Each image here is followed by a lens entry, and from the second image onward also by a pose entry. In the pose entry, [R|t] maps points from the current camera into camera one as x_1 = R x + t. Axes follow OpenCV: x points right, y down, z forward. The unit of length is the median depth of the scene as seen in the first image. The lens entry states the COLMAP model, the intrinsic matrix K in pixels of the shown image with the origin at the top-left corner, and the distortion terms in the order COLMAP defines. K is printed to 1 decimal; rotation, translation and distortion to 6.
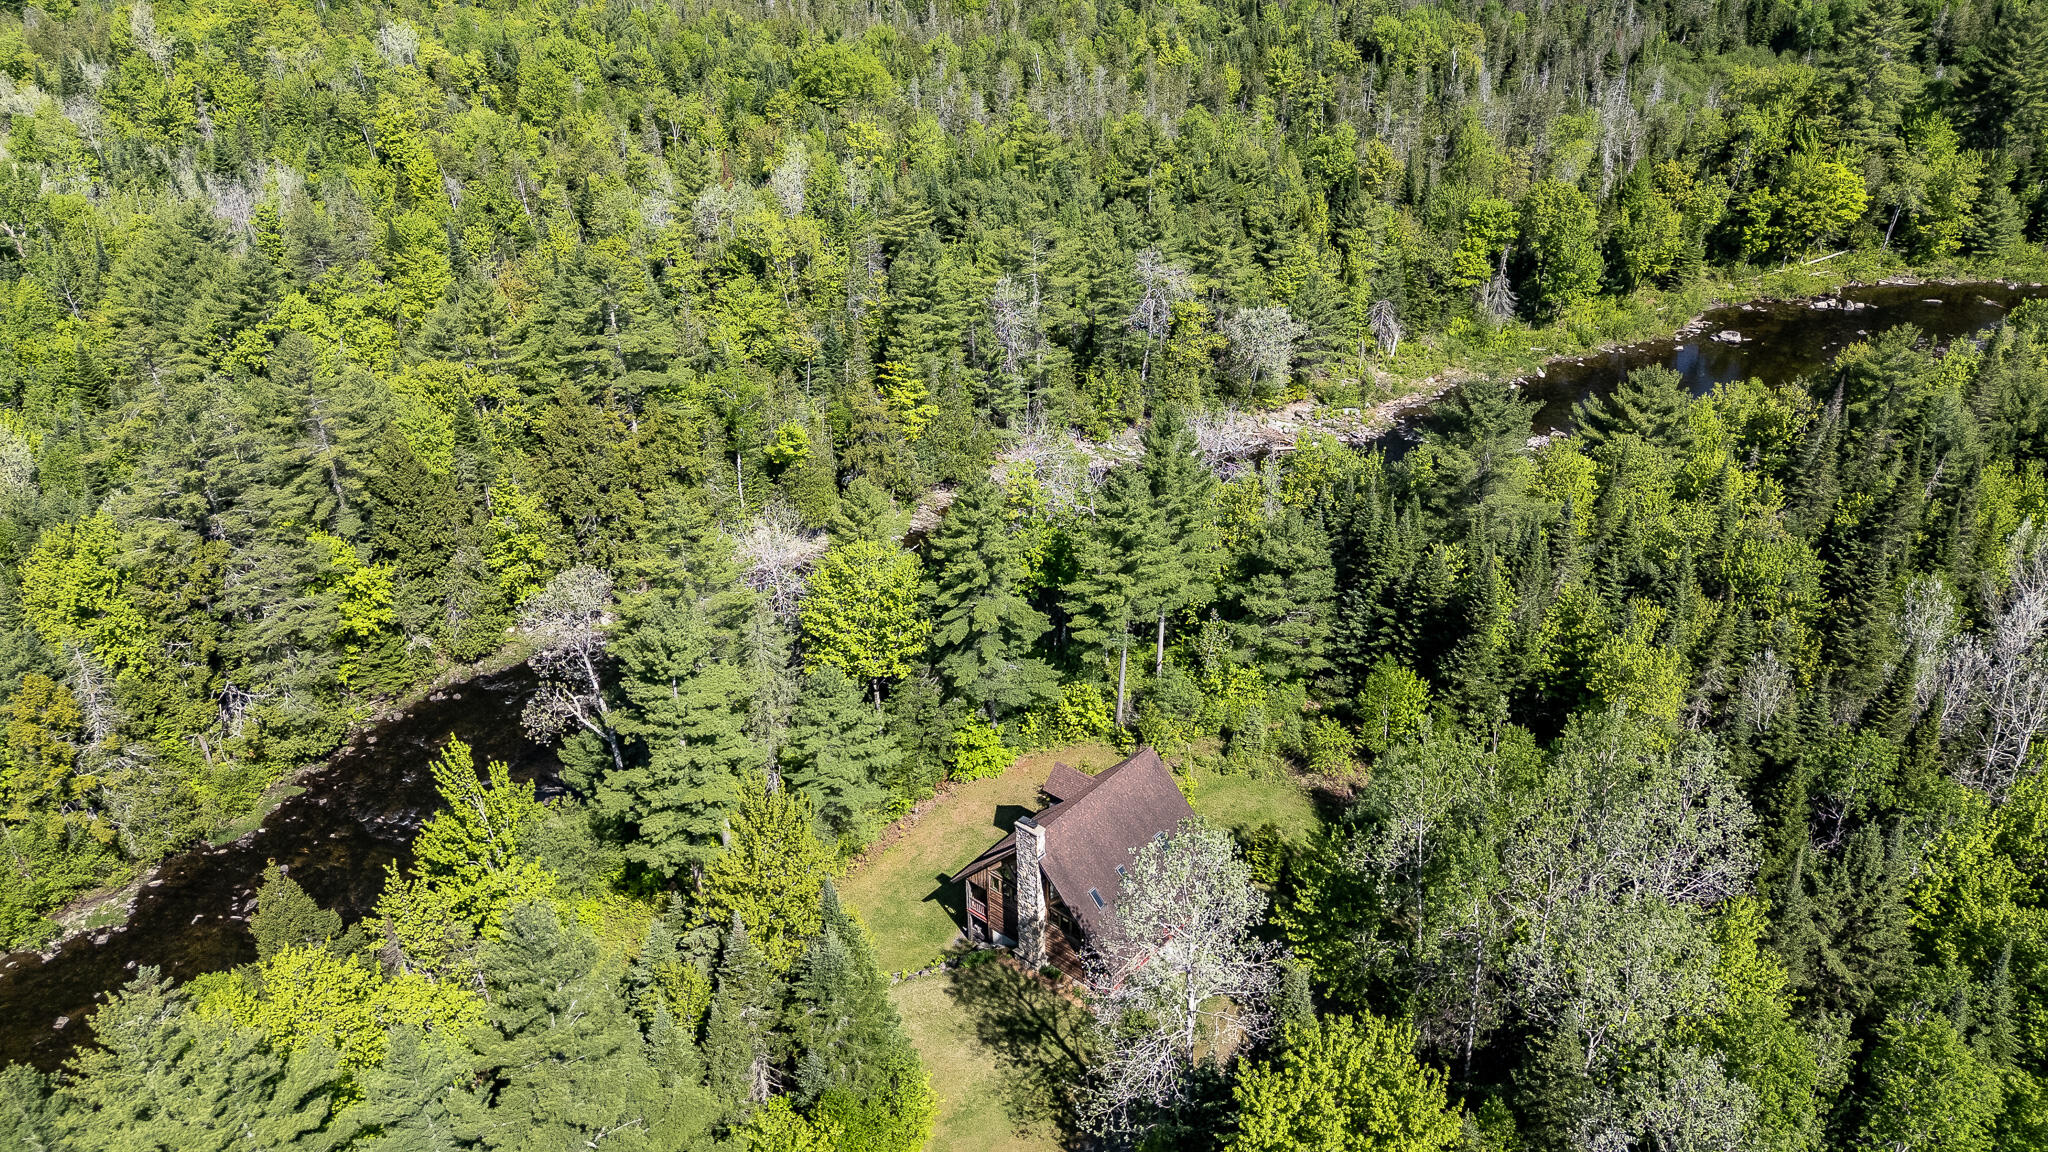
lens RADIAL K [[1499.4, 0, 1028.6], [0, 1499.4, 579.8], [0, 0, 1]] dist [0.081245, -0.077642]
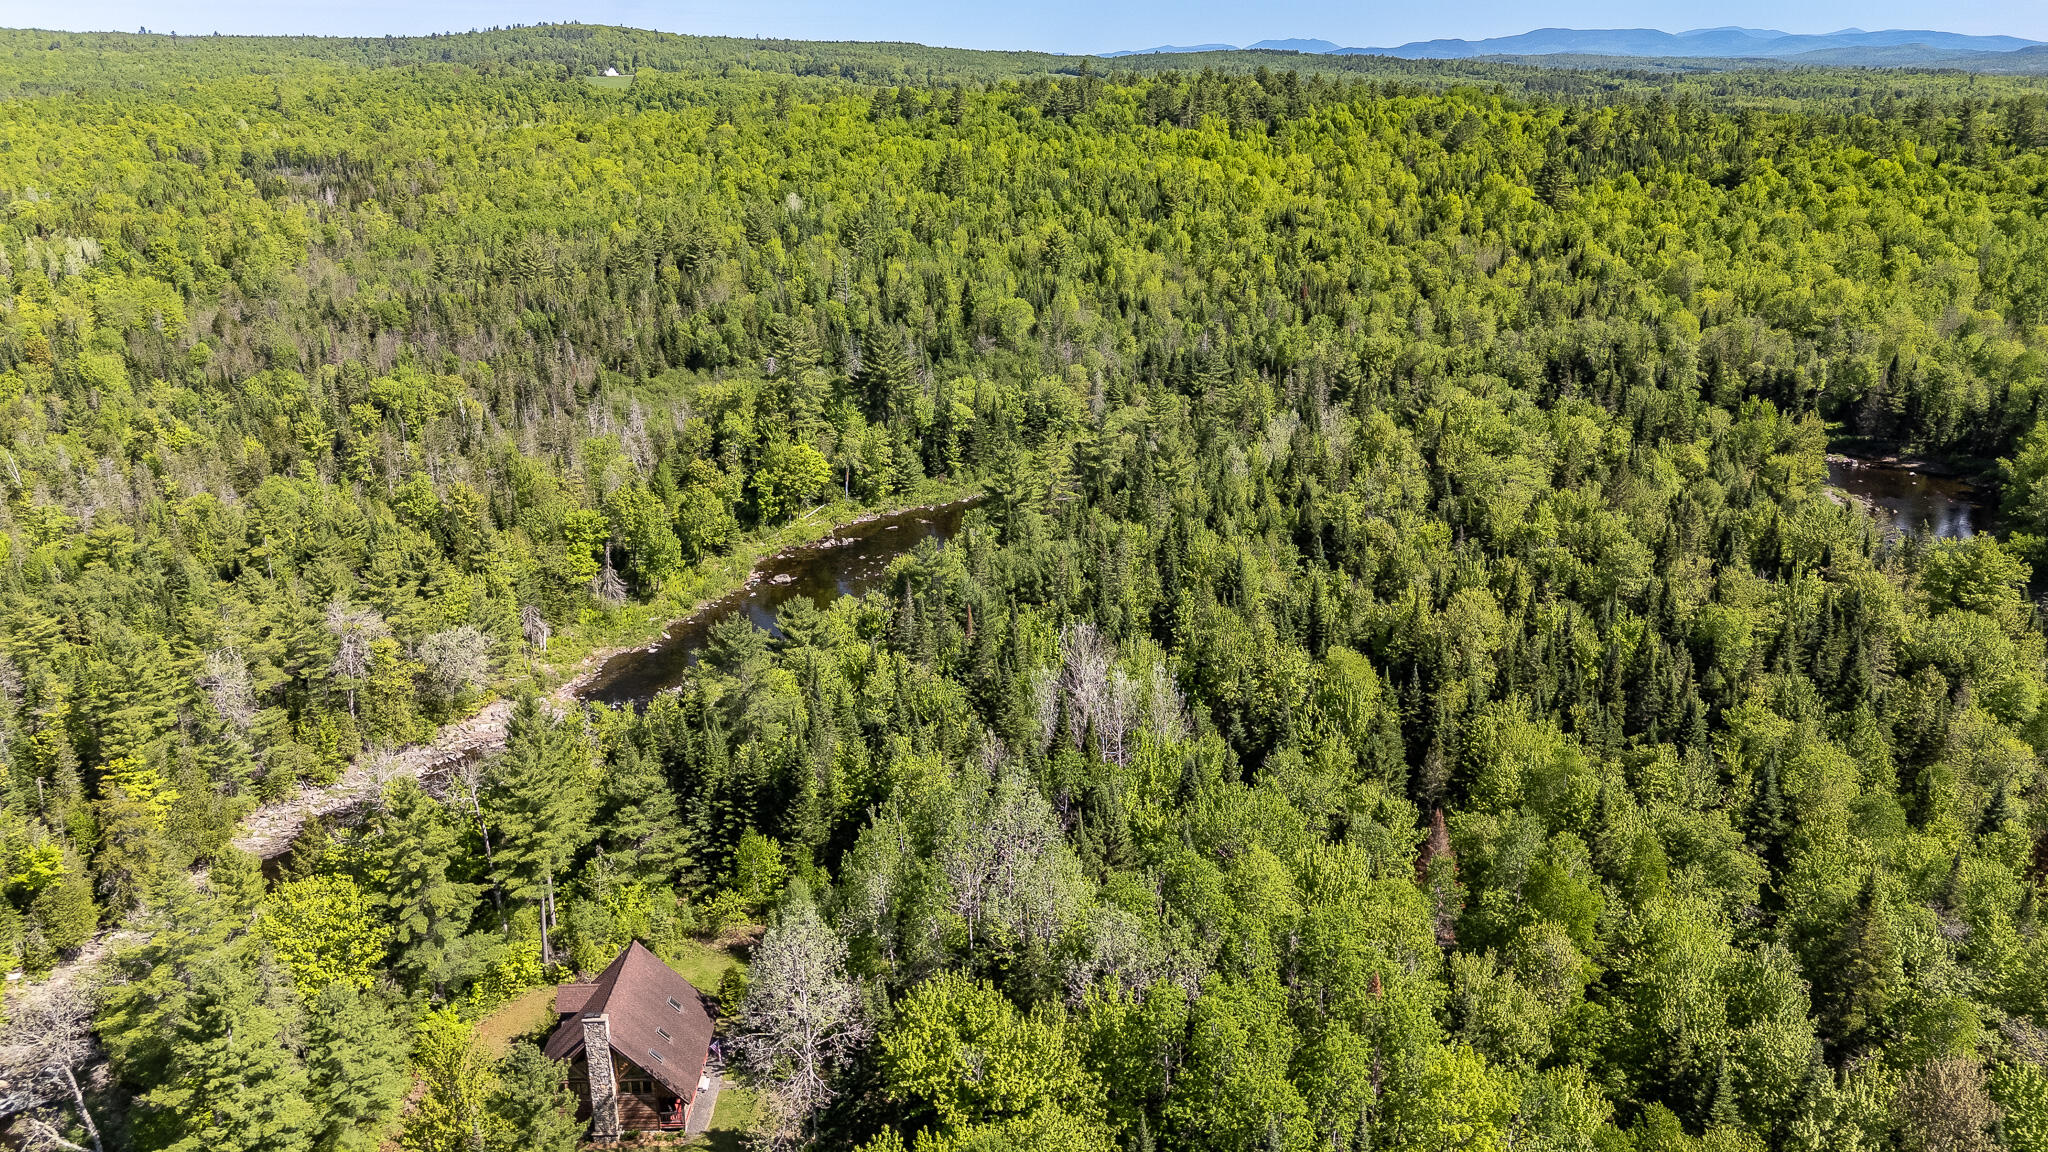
lens RADIAL K [[1499.4, 0, 1033.5], [0, 1499.4, 581.9], [0, 0, 1]] dist [0.081245, -0.077642]
pose [[0.750385, -0.206024, 0.628074, -0.280386], [0.327139, 0.941408, -0.082041, 0.028497], [-0.574372, 0.267030, 0.773817, -0.182309]]
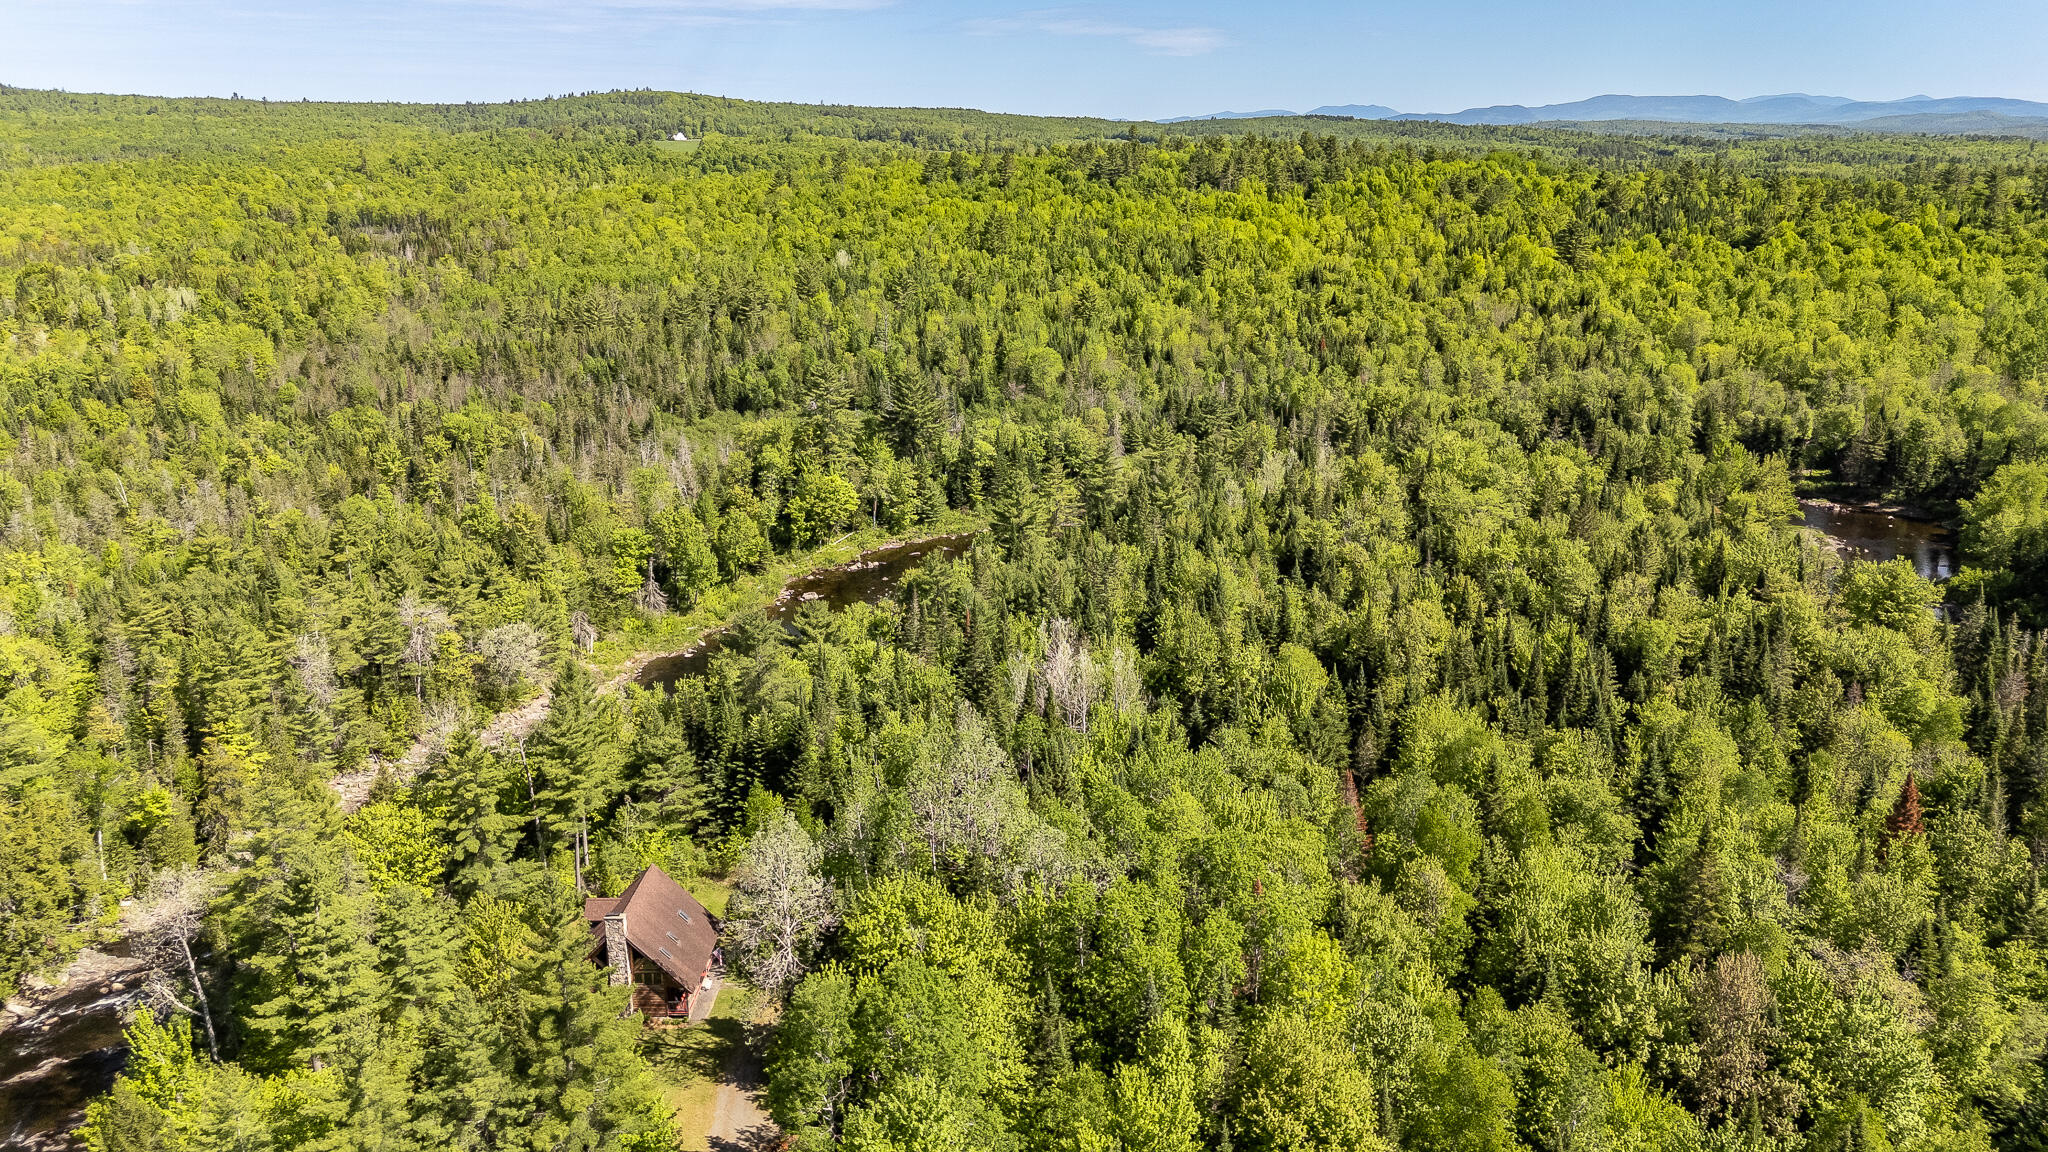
lens RADIAL K [[1499.4, 0, 1034.5], [0, 1499.4, 582.1], [0, 0, 1]] dist [0.081245, -0.077642]
pose [[0.774833, -0.171900, 0.608345, -0.338461], [0.310750, 0.941597, -0.129727, 0.111140], [-0.550516, 0.289560, 0.782999, -0.323210]]
